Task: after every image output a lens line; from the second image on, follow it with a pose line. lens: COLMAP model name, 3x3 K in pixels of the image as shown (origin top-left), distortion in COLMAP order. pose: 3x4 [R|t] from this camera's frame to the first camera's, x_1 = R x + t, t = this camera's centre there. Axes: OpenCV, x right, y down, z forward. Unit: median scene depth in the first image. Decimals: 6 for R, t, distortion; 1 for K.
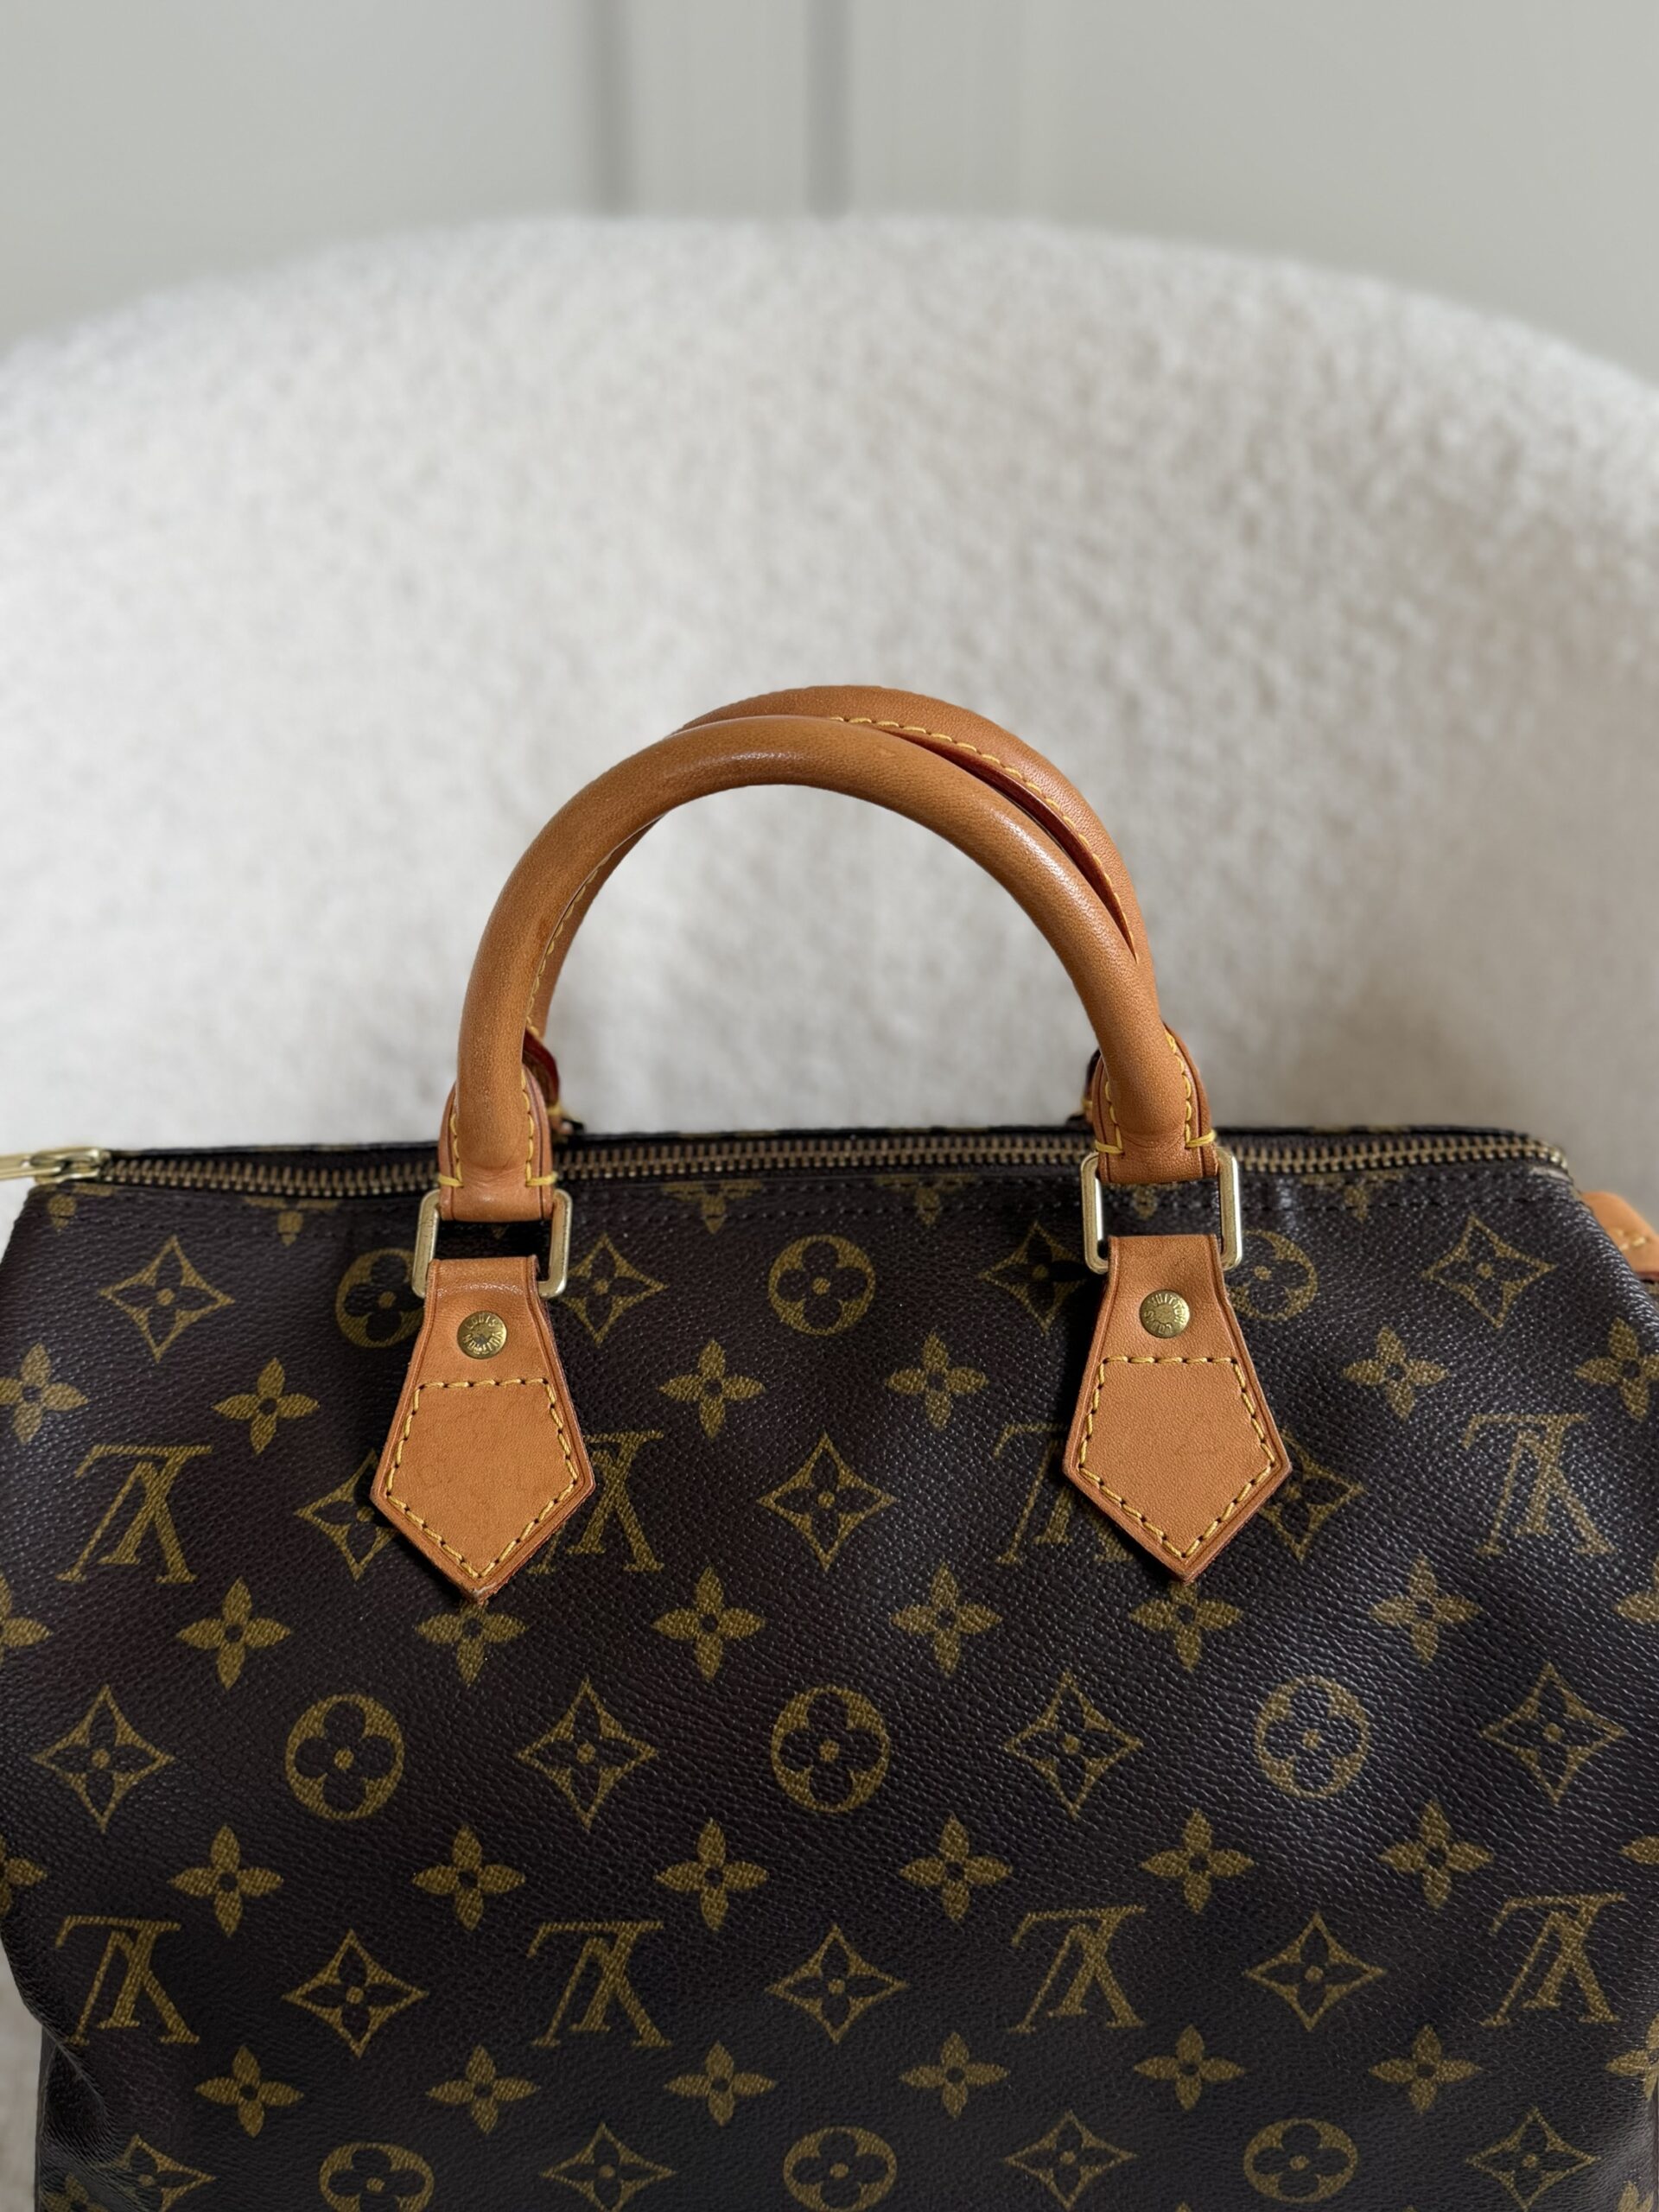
lens RADIAL K [[2065.6, 0, 835.9], [0, 2065.6, 1112.1], [0, 0, 1]] dist [0.196979, -0.541760]
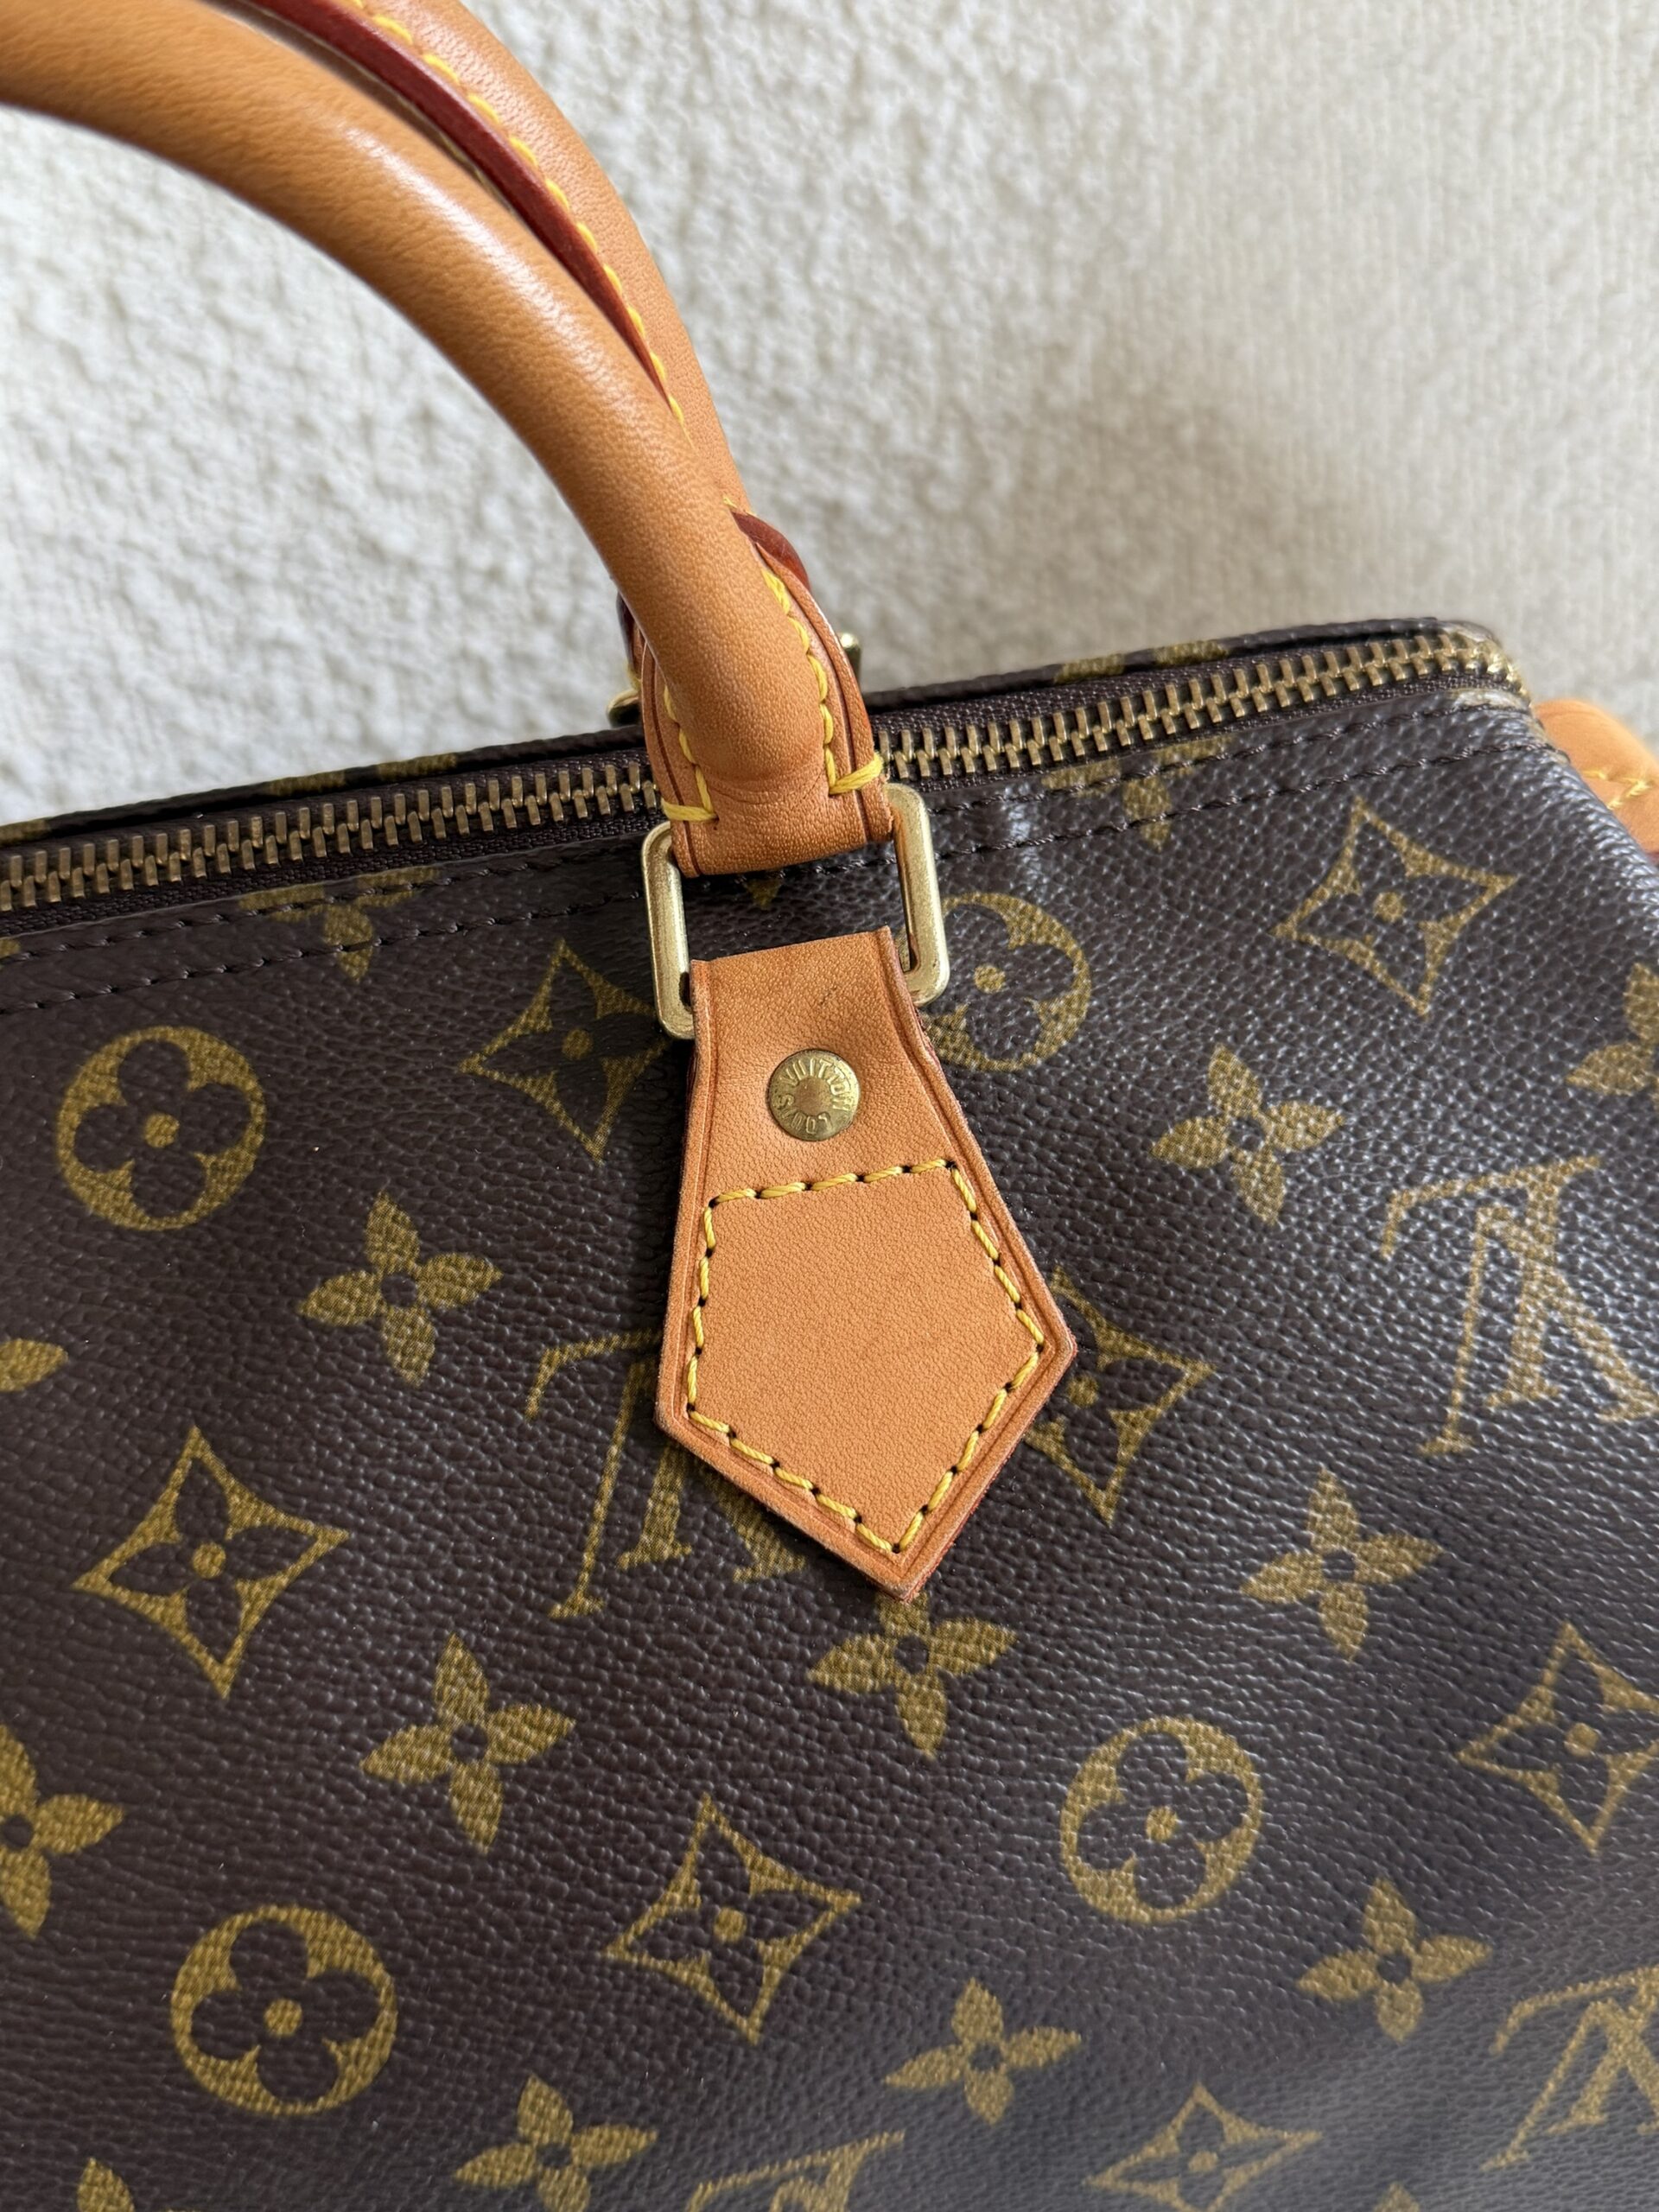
lens RADIAL K [[2039.4, 0, 827.5], [0, 2039.4, 1110.6], [0, 0, 1]] dist [0.177629, -0.404674]
pose [[0.985500, -0.156945, 0.064486, 0.132168], [0.136109, 0.958146, 0.251854, -0.029449], [-0.101314, -0.239425, 0.965614, 0.518315]]
